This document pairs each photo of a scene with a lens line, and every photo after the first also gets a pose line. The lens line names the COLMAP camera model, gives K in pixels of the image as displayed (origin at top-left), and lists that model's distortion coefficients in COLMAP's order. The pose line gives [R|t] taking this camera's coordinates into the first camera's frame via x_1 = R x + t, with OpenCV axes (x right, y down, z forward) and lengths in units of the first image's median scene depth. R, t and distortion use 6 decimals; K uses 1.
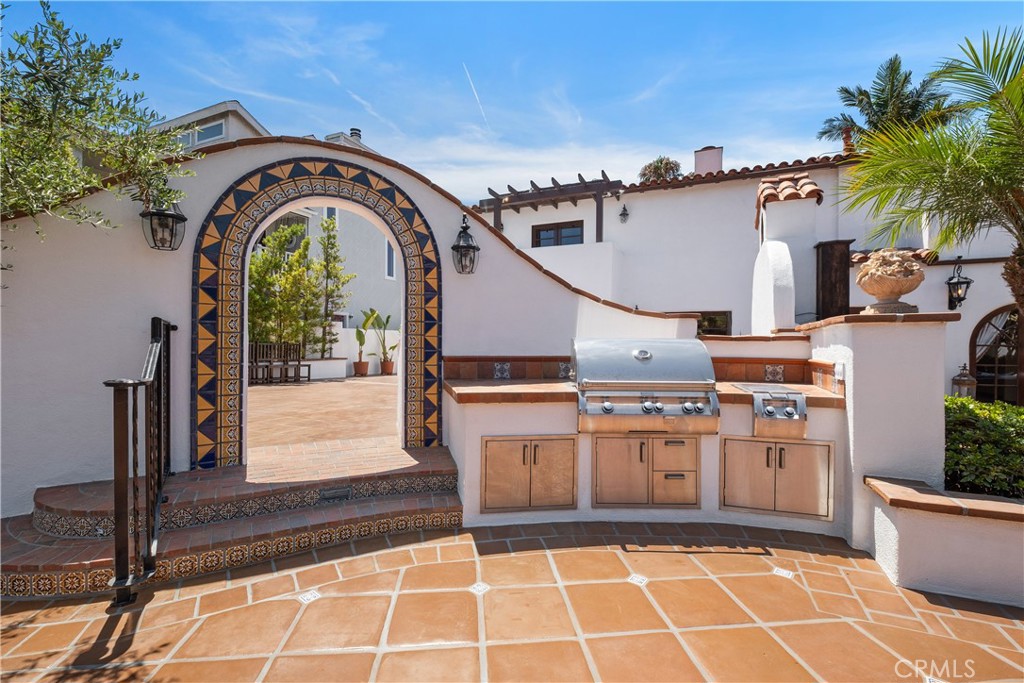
lens RADIAL K [[448.7, 0, 506.9], [0, 448.7, 340.0], [0, 0, 1]] dist [0.016397, -0.012150]
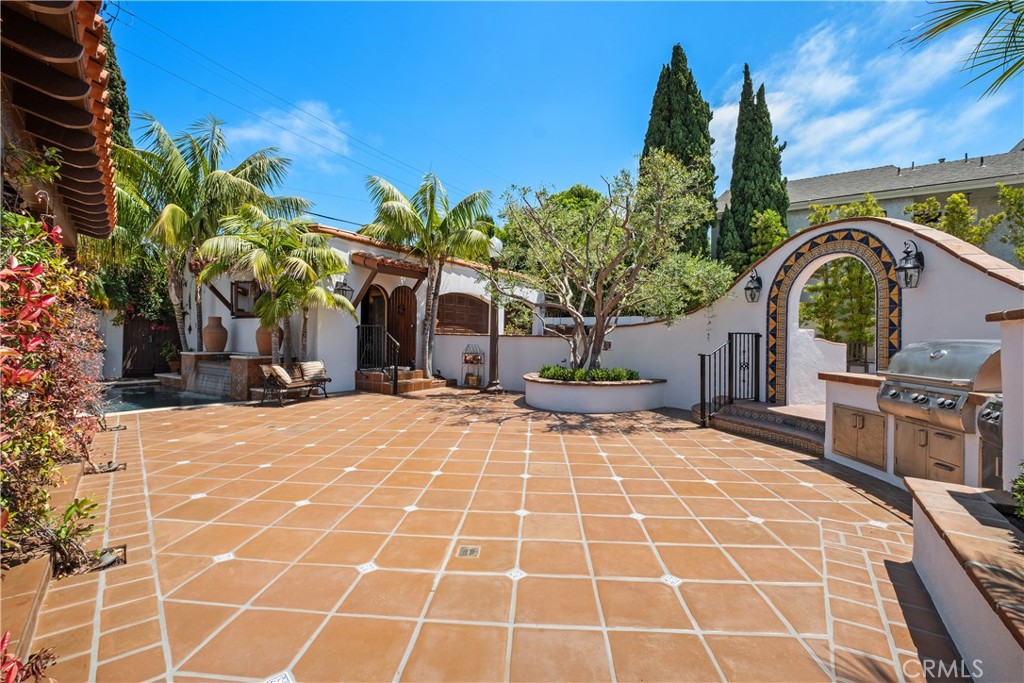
lens RADIAL K [[448.7, 0, 506.9], [0, 448.7, 340.0], [0, 0, 1]] dist [0.016397, -0.012150]
pose [[-0.178603, -0.005605, -0.983905, 1.570482], [-0.010651, 0.999936, -0.003763, 0.014161], [0.983864, 0.009807, -0.178651, 0.153115]]
